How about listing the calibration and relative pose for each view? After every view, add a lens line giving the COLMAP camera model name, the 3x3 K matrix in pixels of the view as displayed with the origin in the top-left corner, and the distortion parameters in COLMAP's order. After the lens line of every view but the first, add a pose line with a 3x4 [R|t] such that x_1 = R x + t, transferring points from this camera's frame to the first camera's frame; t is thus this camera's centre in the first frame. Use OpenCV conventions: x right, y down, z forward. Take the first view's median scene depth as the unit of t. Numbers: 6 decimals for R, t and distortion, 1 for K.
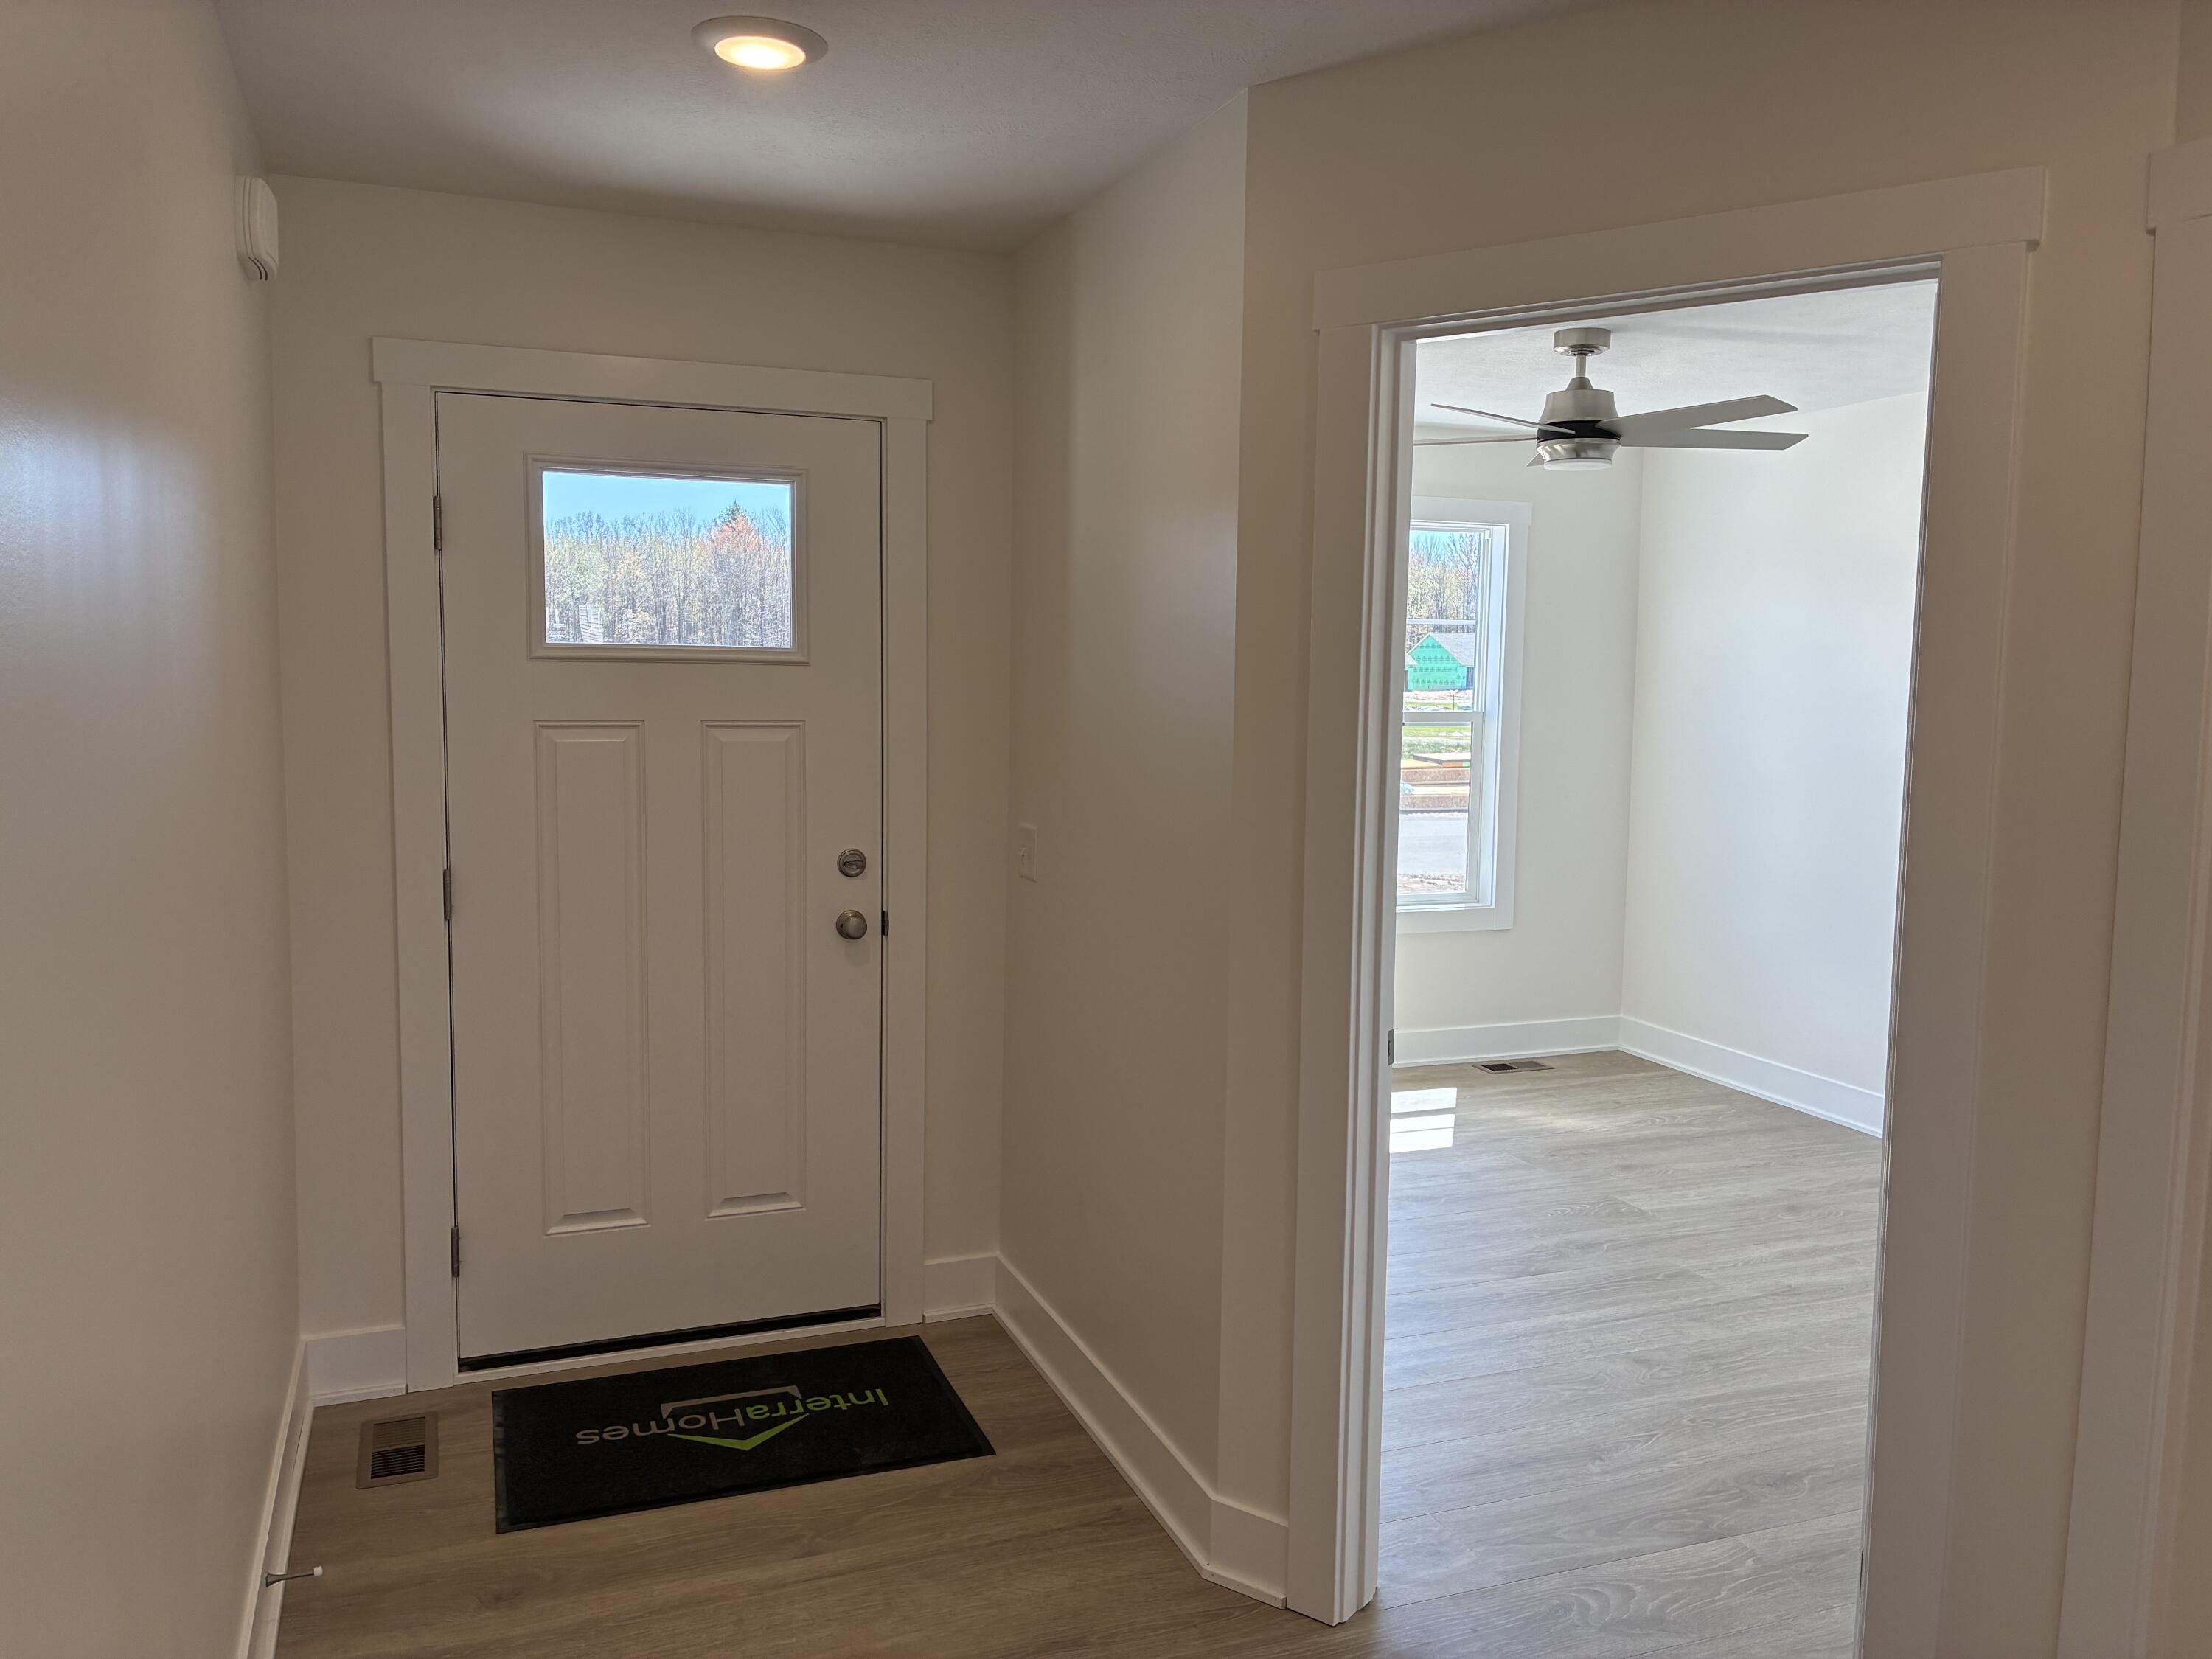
lens RADIAL K [[1694.8, 0, 1106.0], [0, 1694.8, 829.5], [0, 0, 1]] dist [0.043951, -0.001125]
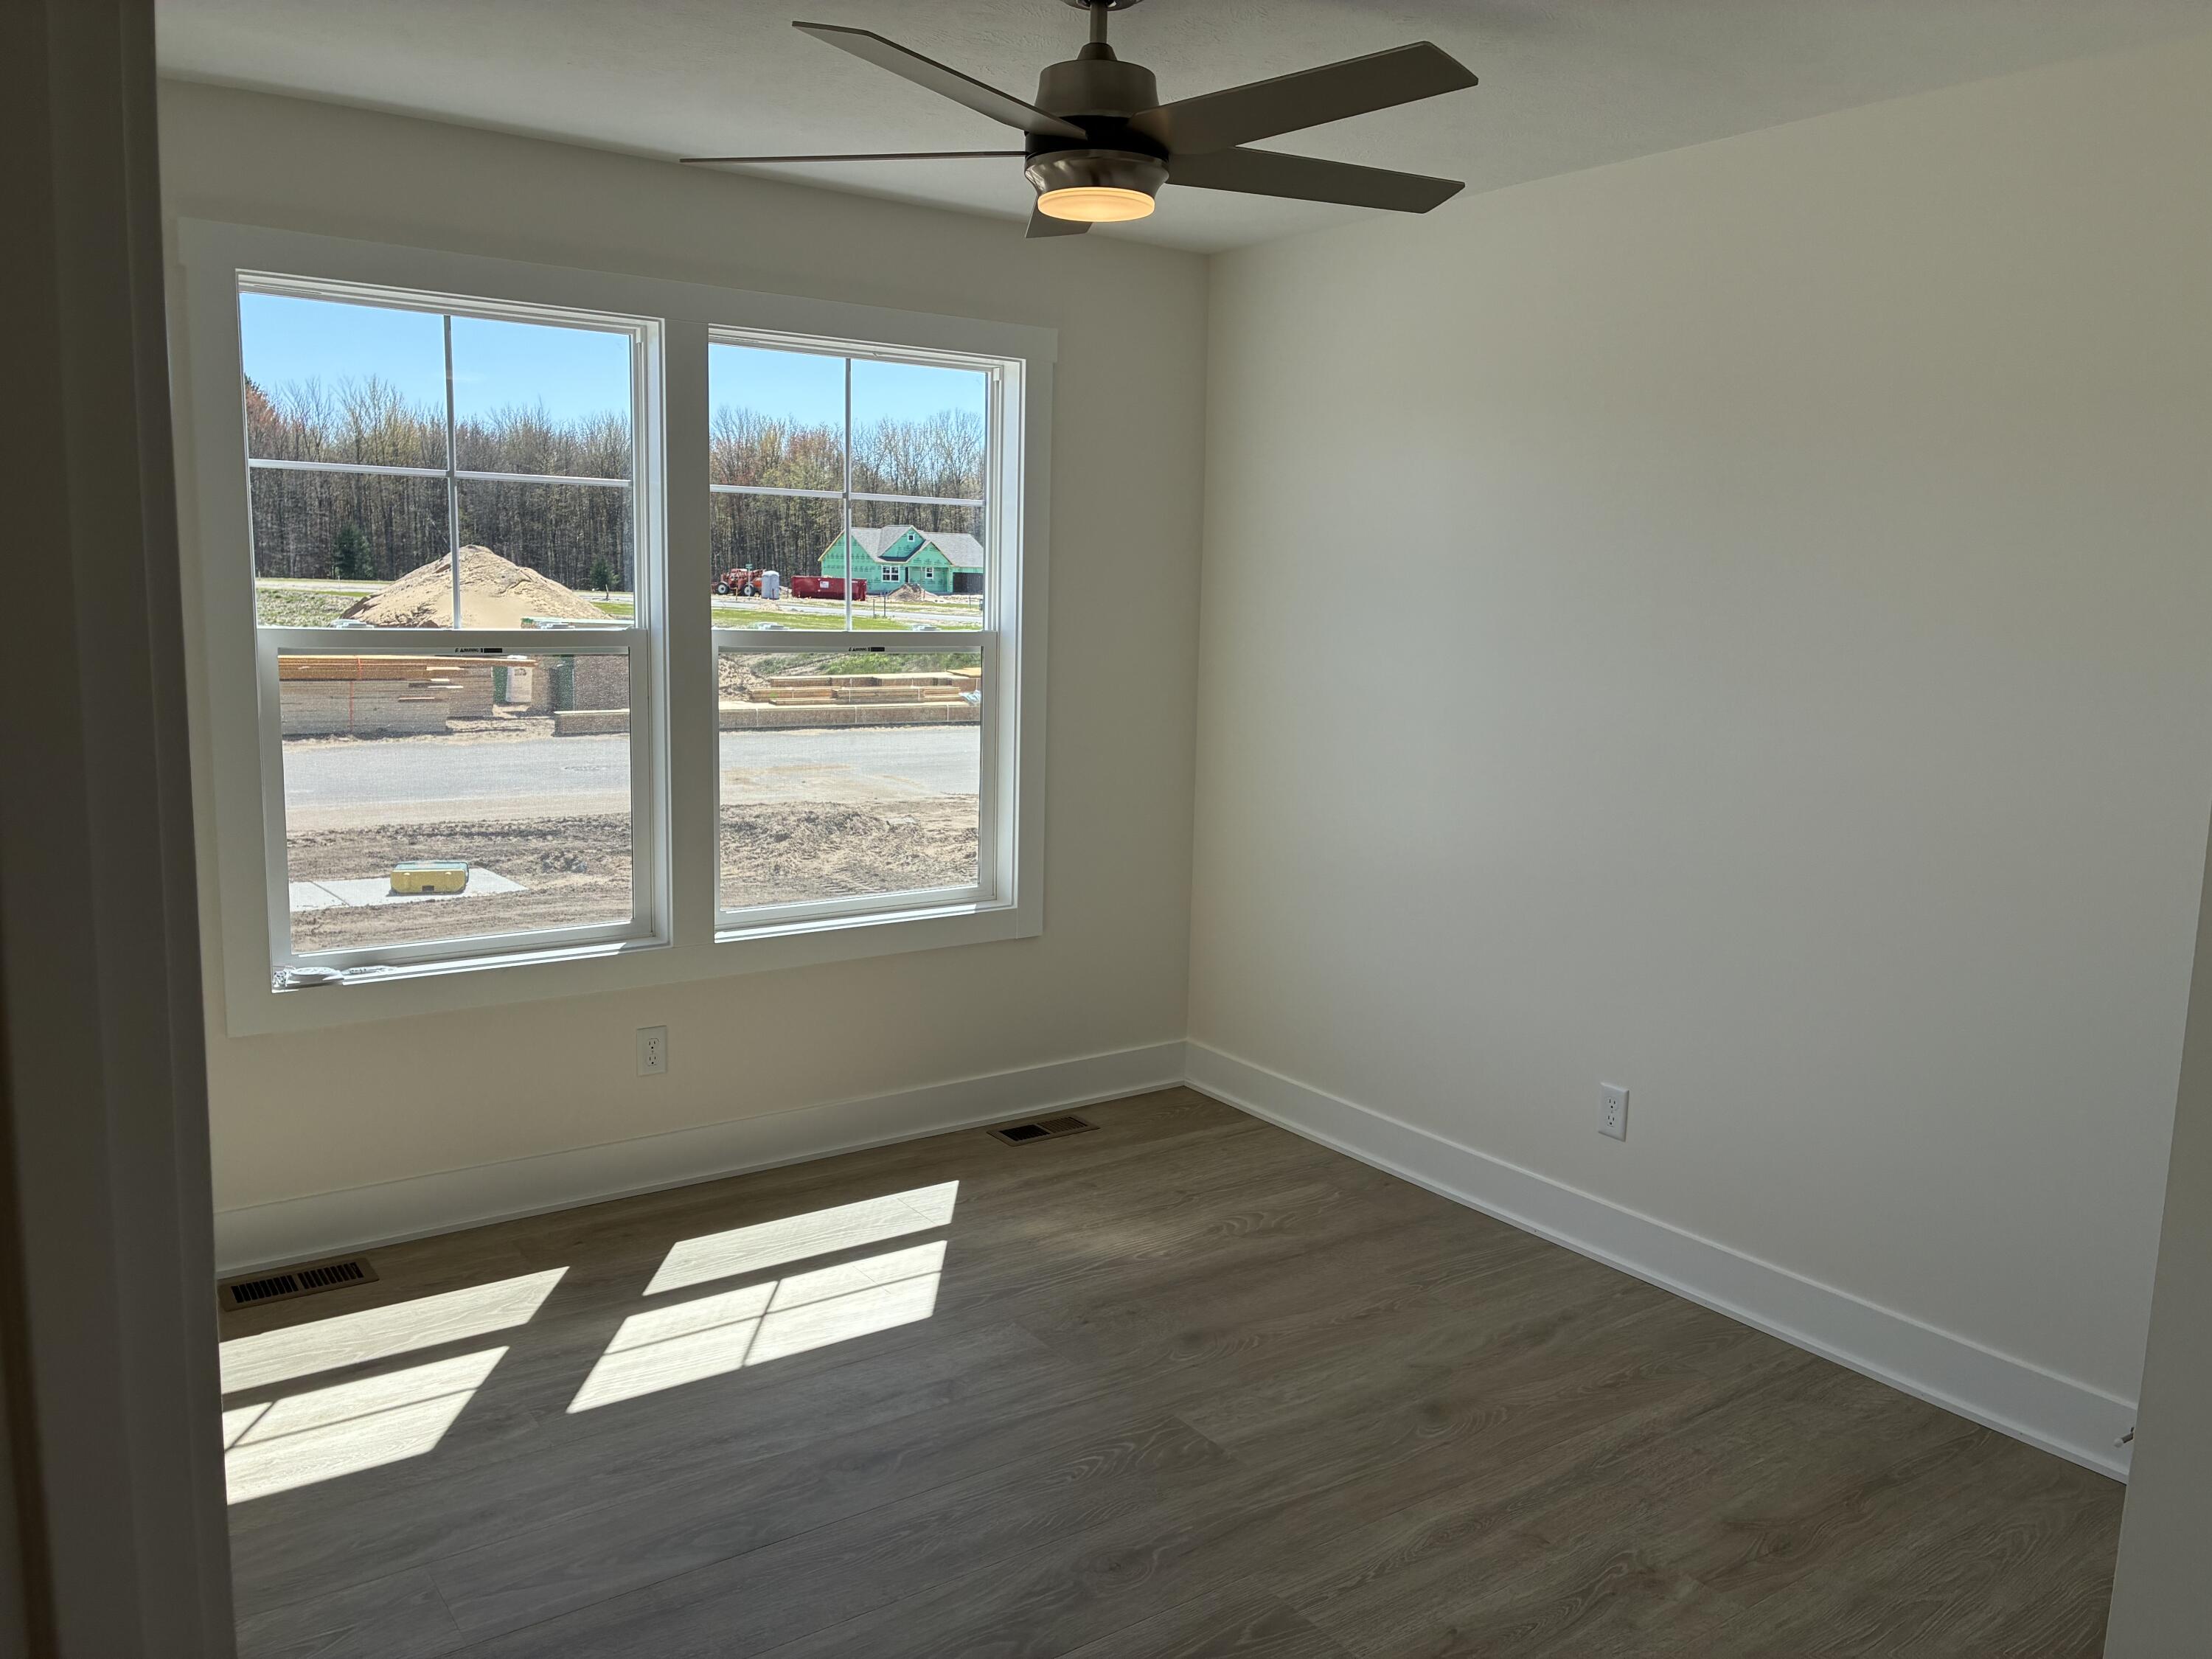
lens RADIAL K [[1690.3, 0, 1100.4], [0, 1690.3, 801.3], [0, 0, 1]] dist [0.069995, -0.095755]
pose [[0.971824, -0.020656, 0.234800, 0.118323], [0.011085, 0.999056, 0.042008, -0.033505], [-0.235446, -0.038222, 0.971135, 0.371021]]
